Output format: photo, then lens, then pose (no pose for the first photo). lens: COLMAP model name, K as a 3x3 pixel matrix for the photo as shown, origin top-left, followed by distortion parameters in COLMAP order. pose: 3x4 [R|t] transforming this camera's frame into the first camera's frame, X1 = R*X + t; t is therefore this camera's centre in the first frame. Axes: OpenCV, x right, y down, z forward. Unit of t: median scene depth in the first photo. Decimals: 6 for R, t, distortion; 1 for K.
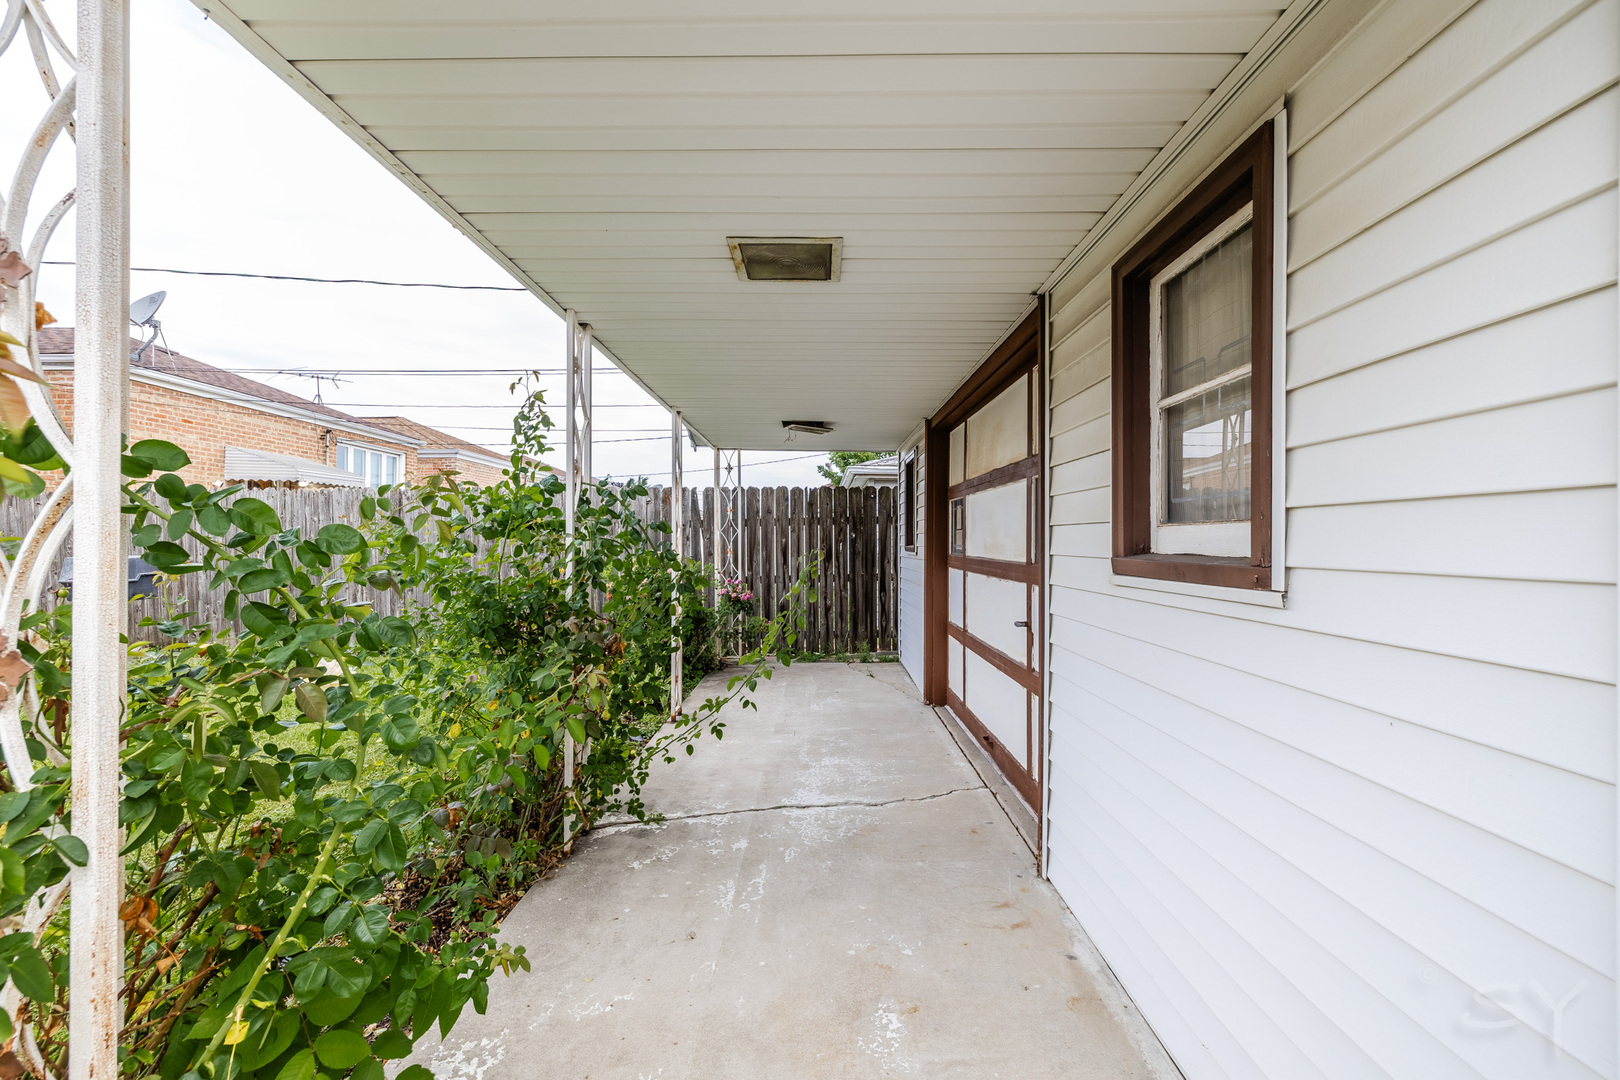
lens RADIAL K [[687.6, 0, 800.1], [0, 687.6, 532.1], [0, 0, 1]] dist [0.003957, 0.000385]
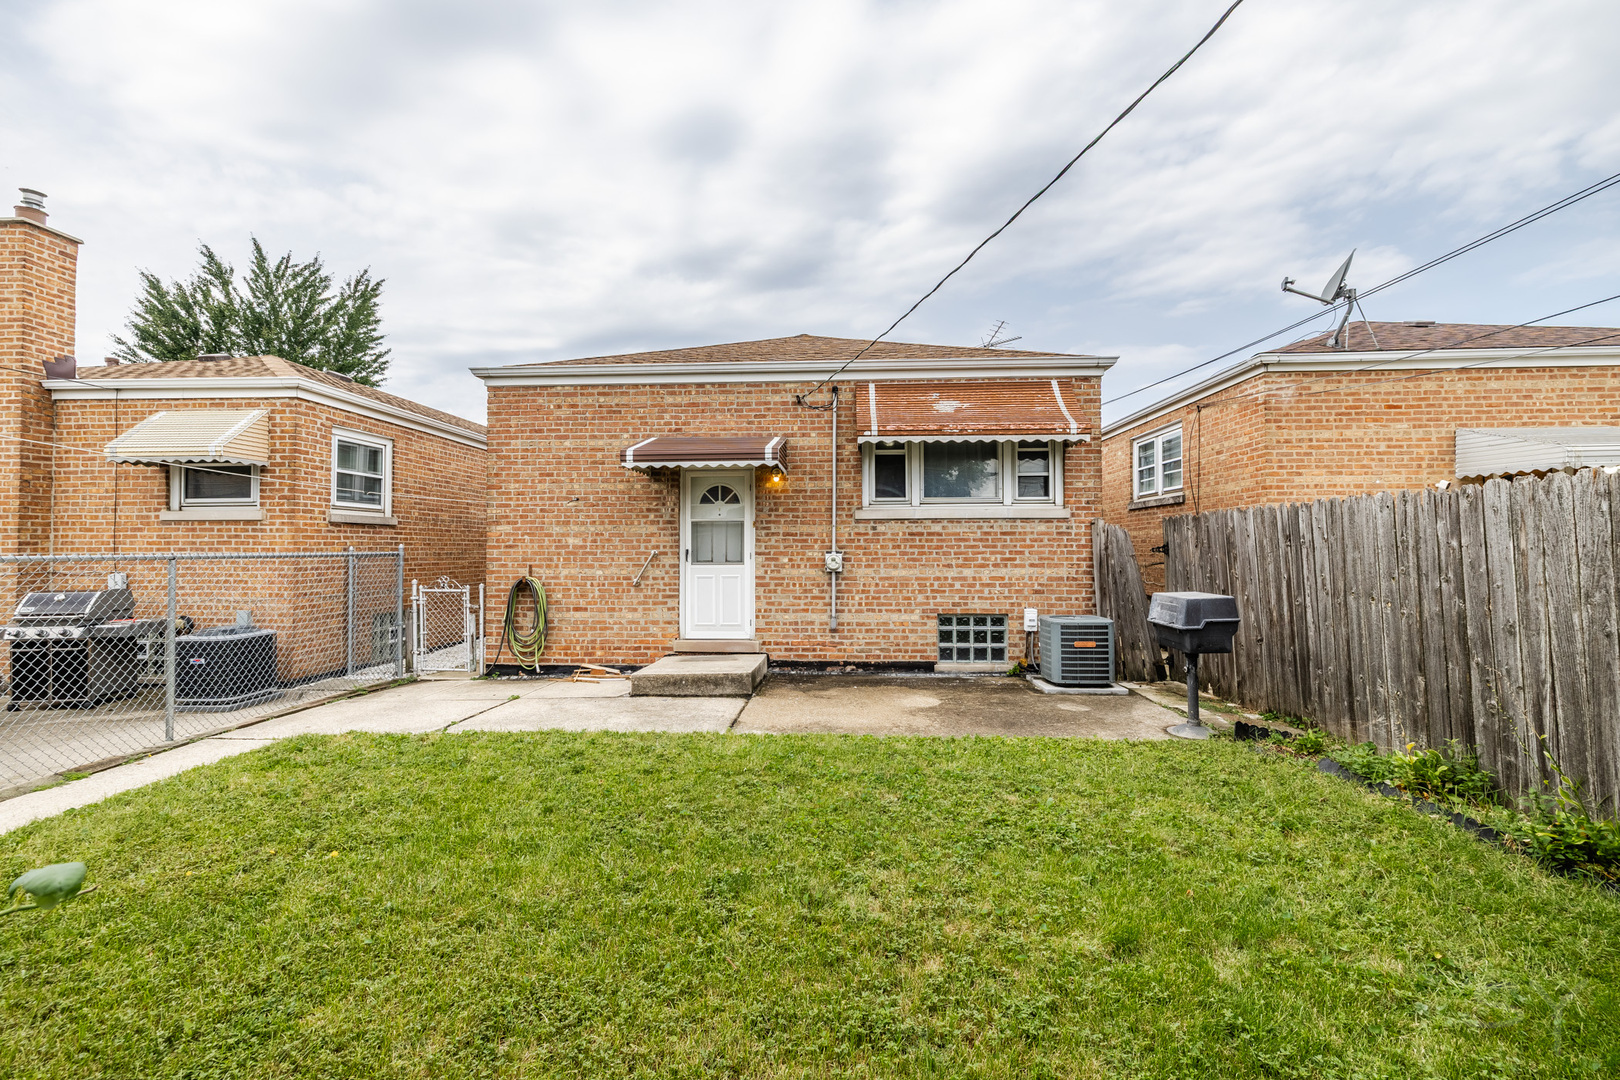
lens RADIAL K [[687.6, 0, 800.1], [0, 687.6, 532.1], [0, 0, 1]] dist [0.003957, 0.000385]
pose [[-0.040324, -0.021960, -0.998945, -0.115681], [0.019513, 0.999550, -0.022761, -0.019540], [0.998996, -0.020411, -0.039877, 0.395518]]
